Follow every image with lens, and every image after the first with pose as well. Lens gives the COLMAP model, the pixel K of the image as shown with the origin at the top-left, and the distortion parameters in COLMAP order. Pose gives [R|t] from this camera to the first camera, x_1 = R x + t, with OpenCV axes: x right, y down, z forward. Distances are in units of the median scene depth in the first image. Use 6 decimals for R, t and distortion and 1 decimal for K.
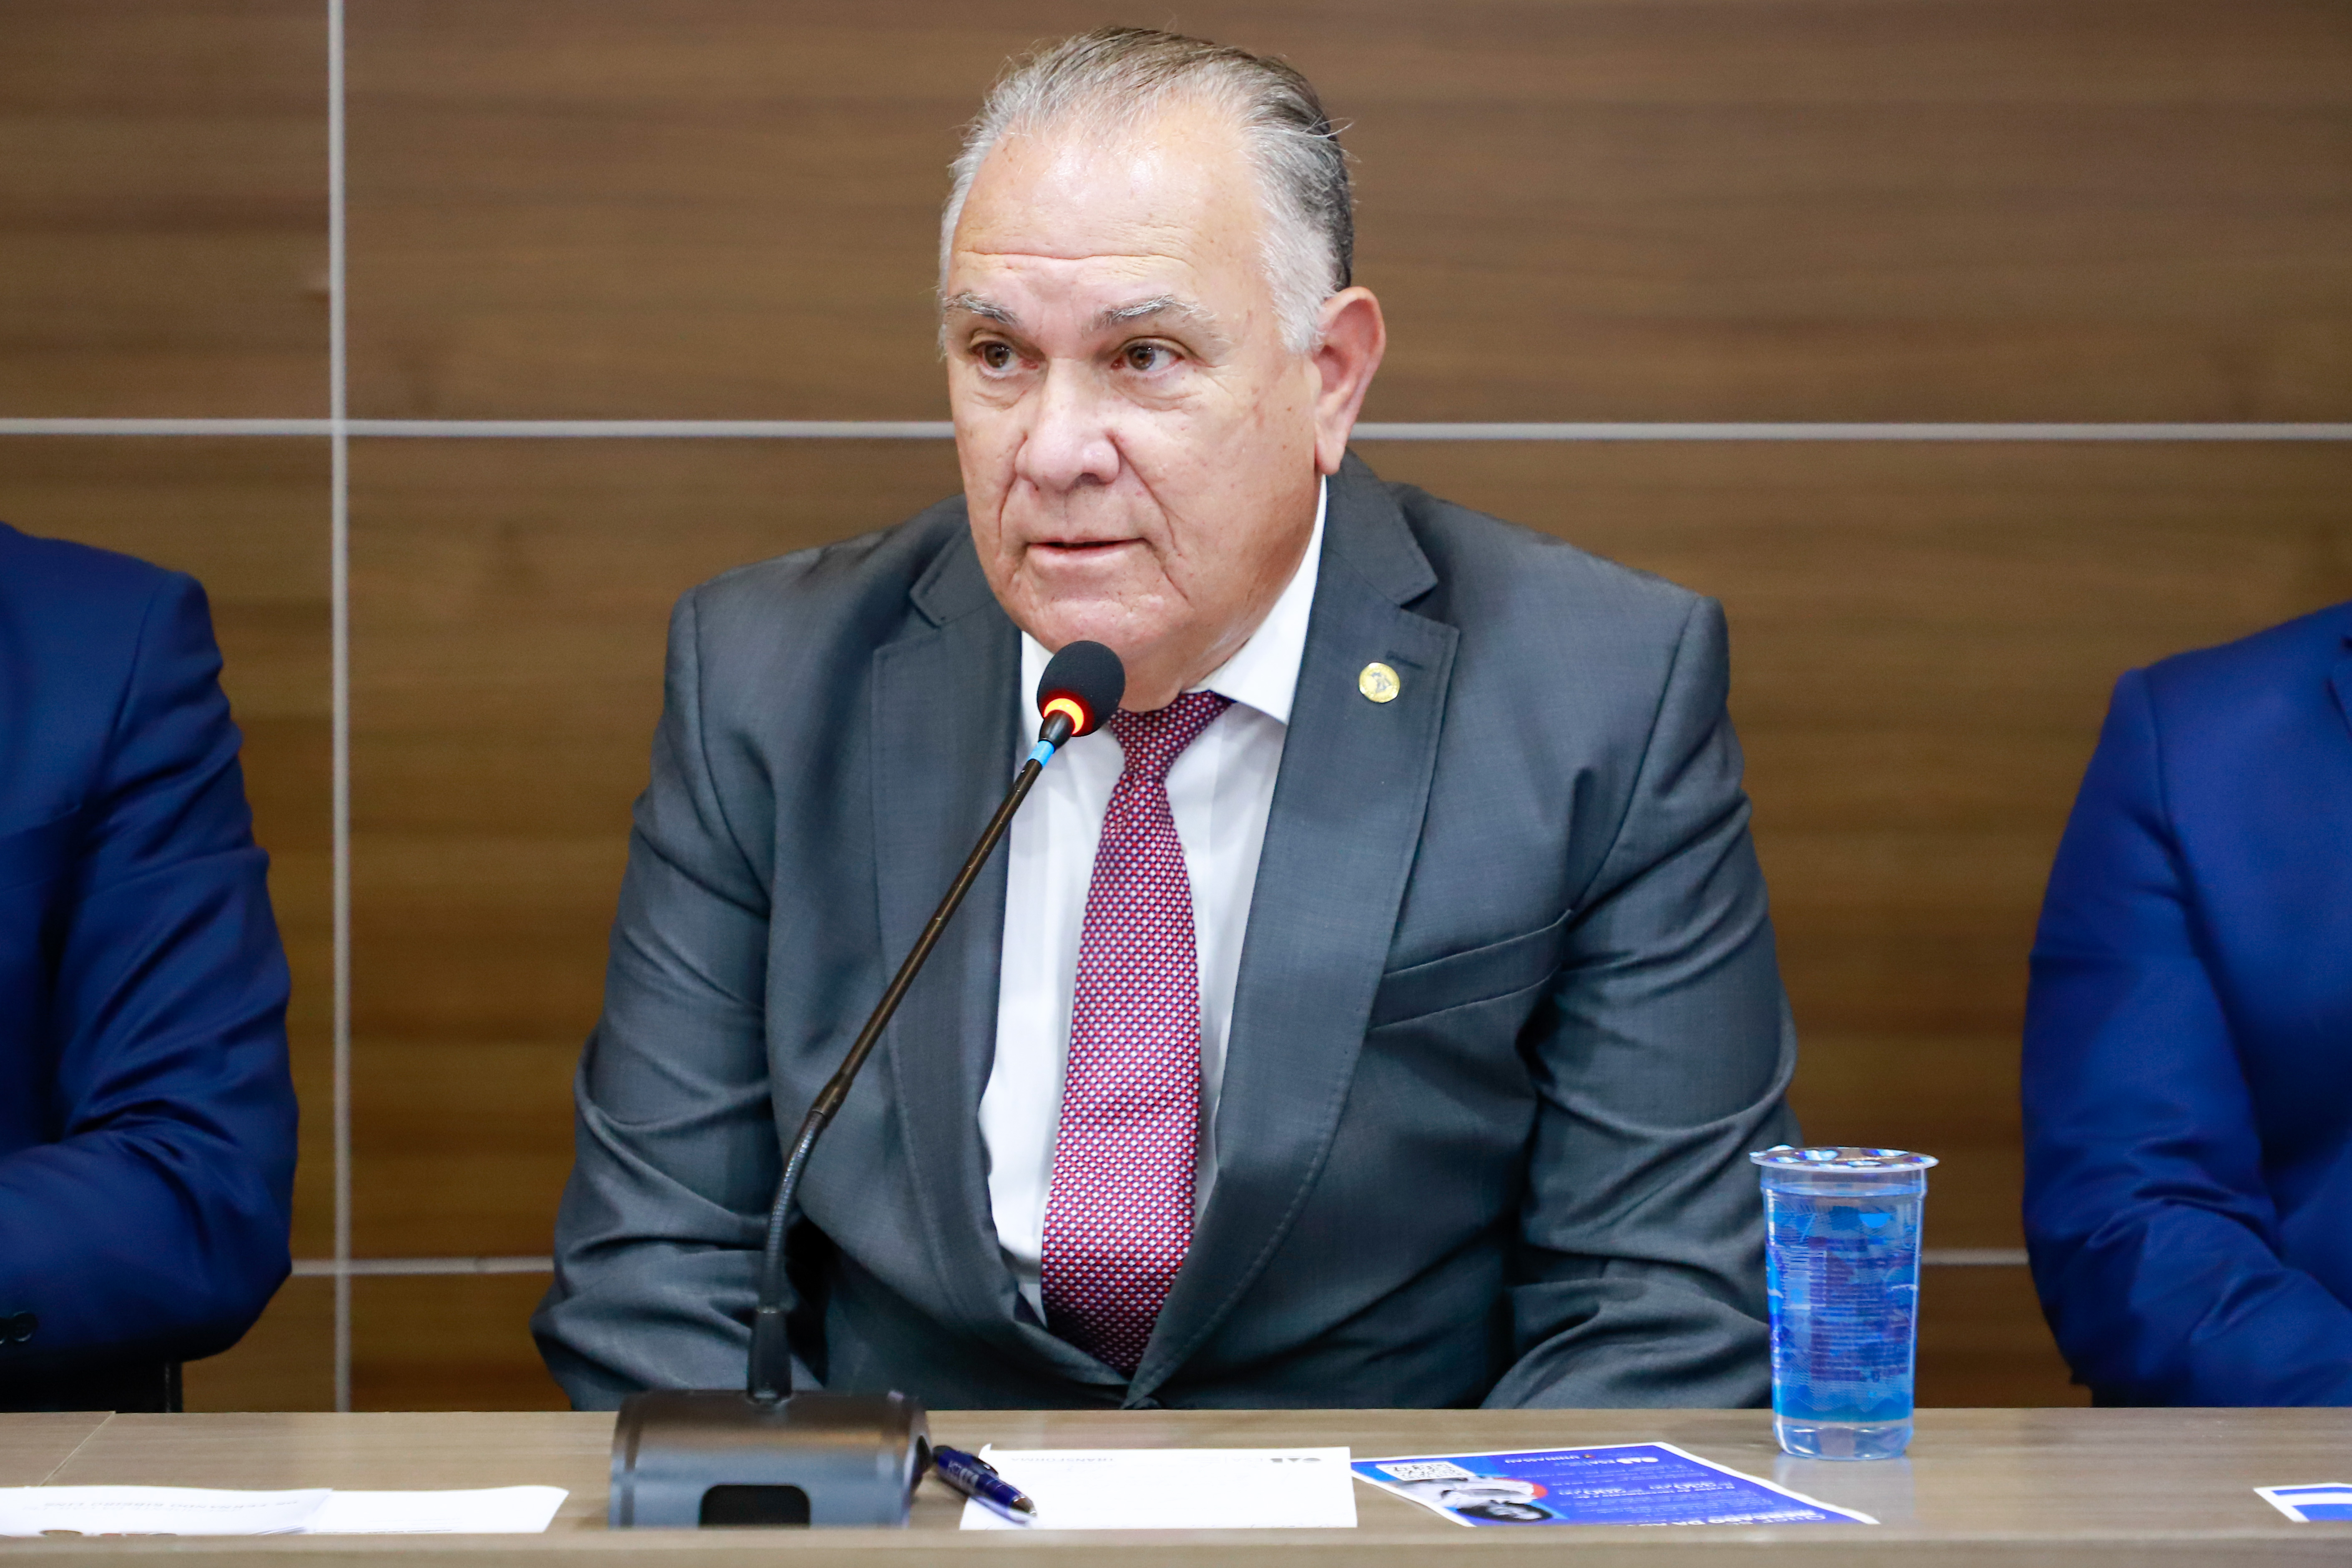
lens RADIAL K [[5199.6, 0, 1173.2], [0, 5199.6, 774.1], [0, 0, 1]] dist [-0.070989, 0.000000]
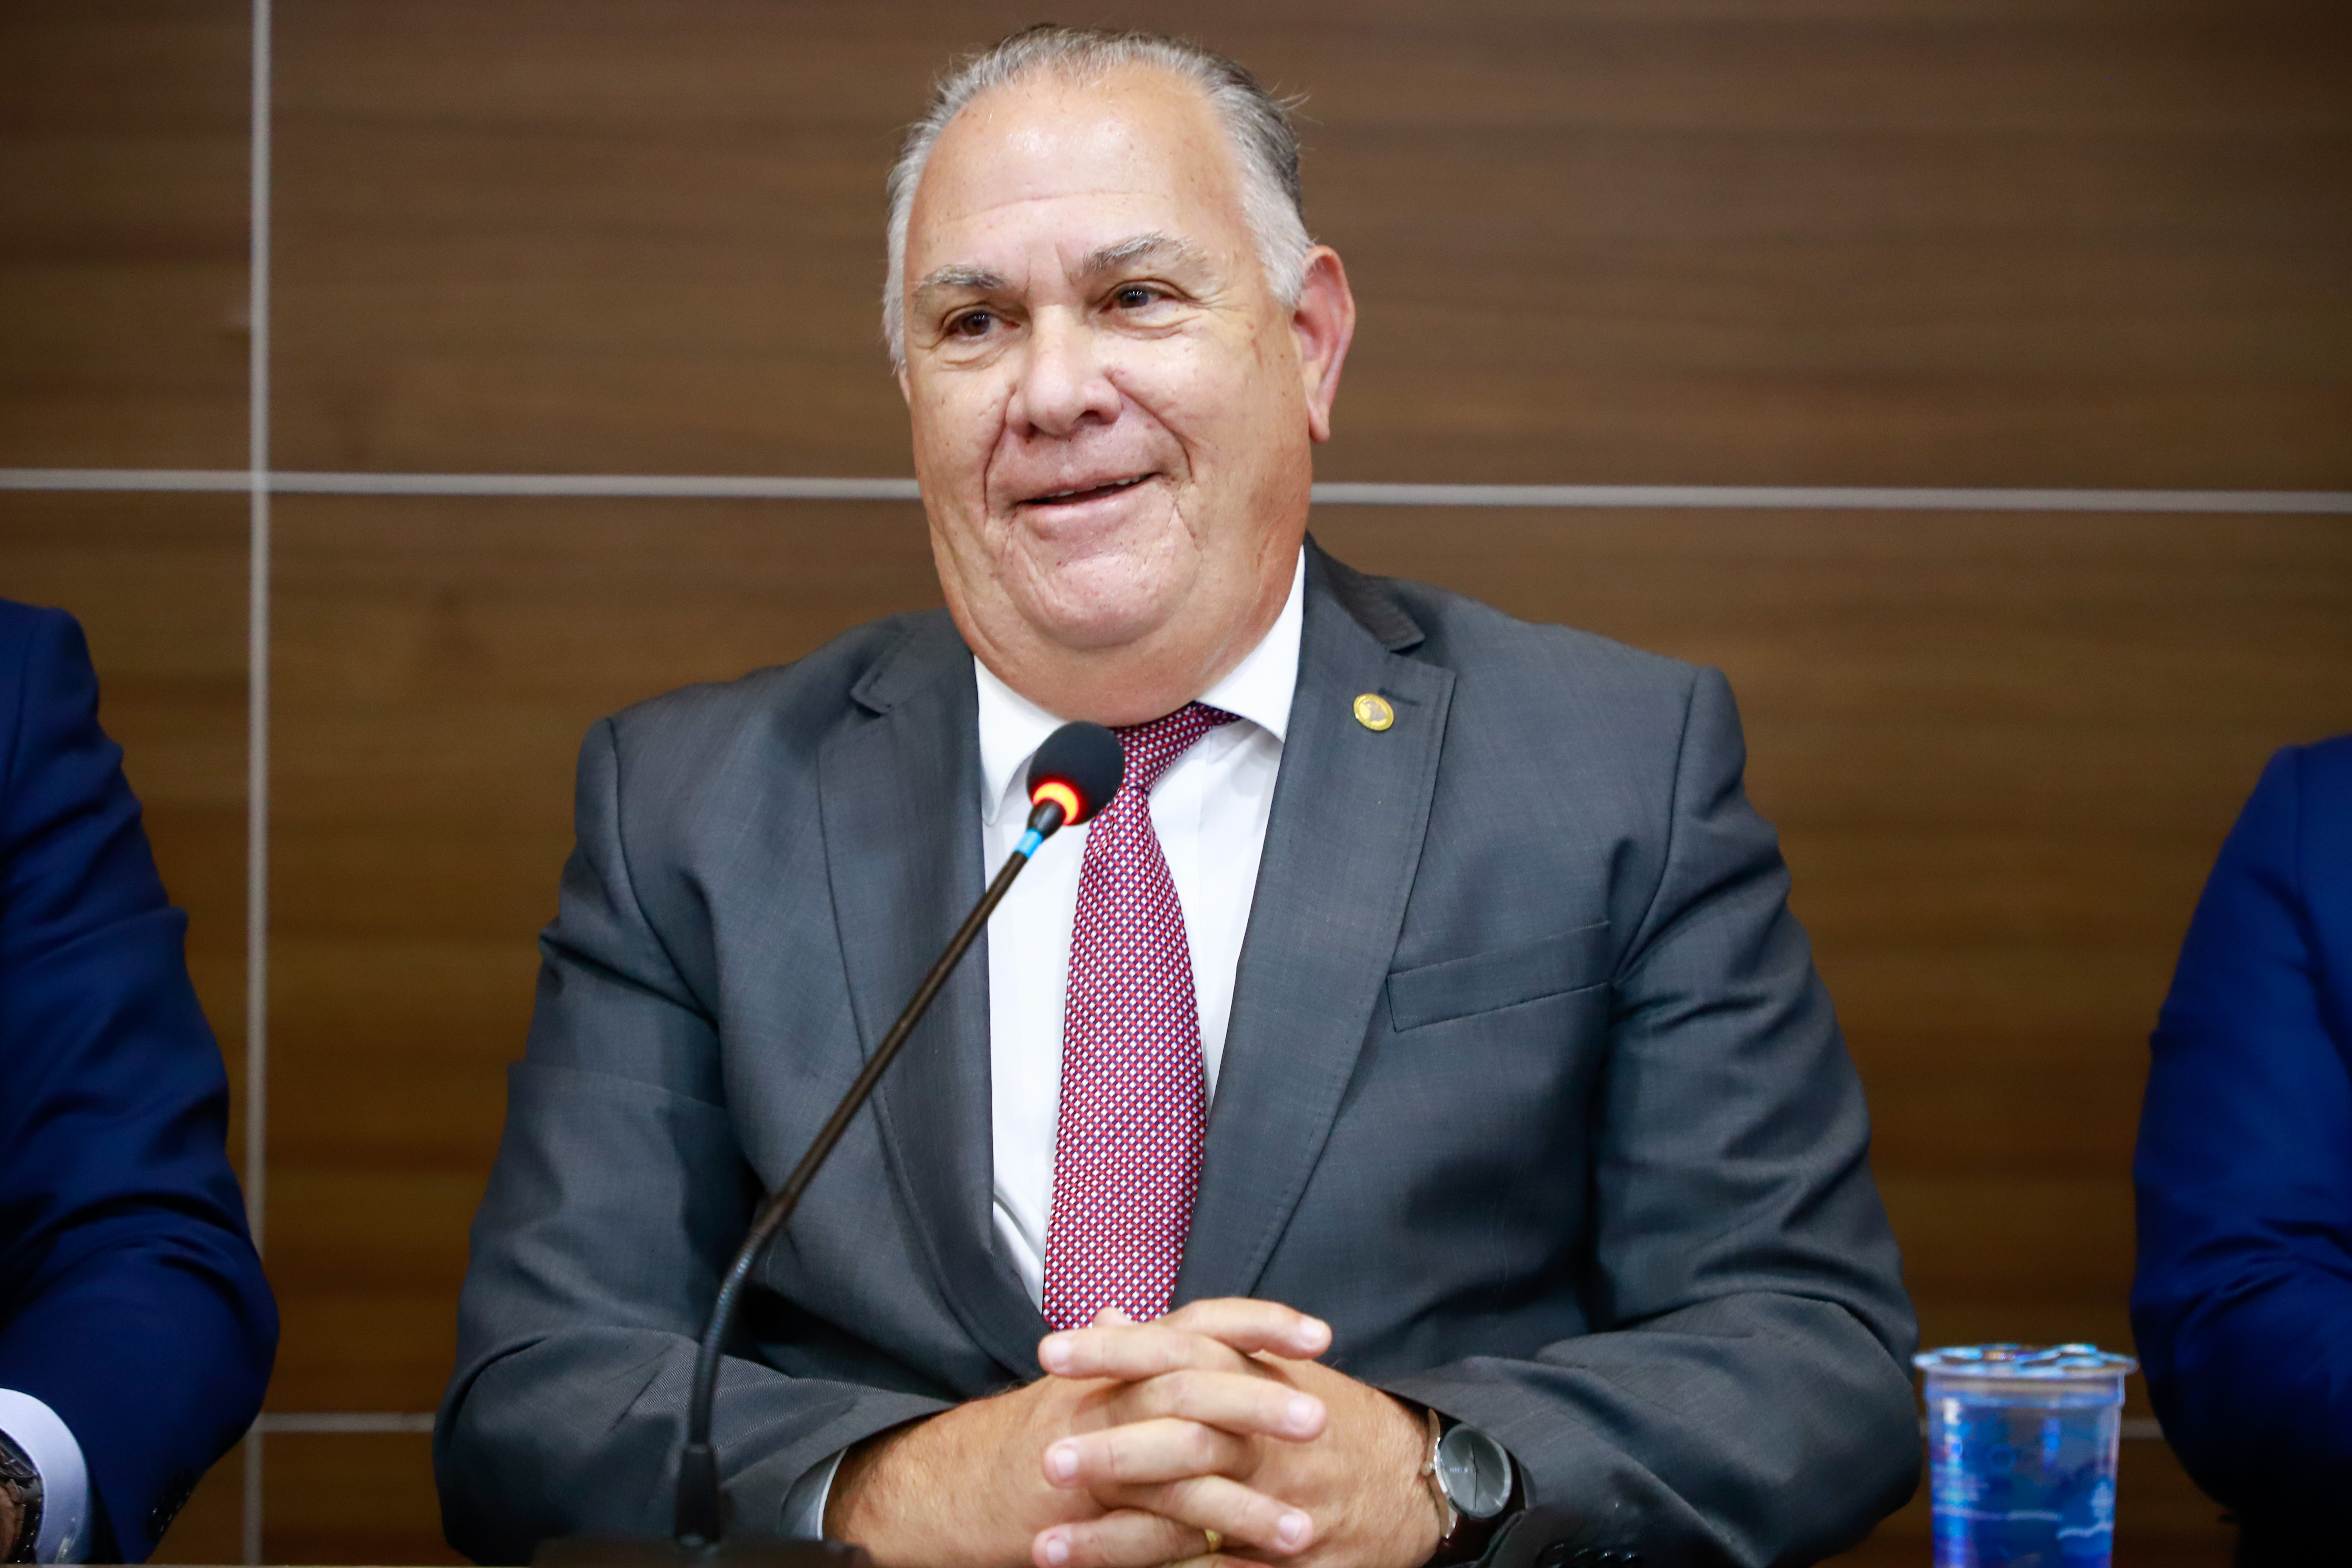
lens RADIAL K [[7400.0, 0, 1177.2], [0, 7400.0, 794.1], [0, 0, 1]] dist [-0.191298, 0.000000]
pose [[0.999945, 0.008040, -0.006799, 0.006022], [-0.008275, 0.999344, -0.035253, 0.030461], [0.006511, 0.035308, 0.999355, -0.266336]]
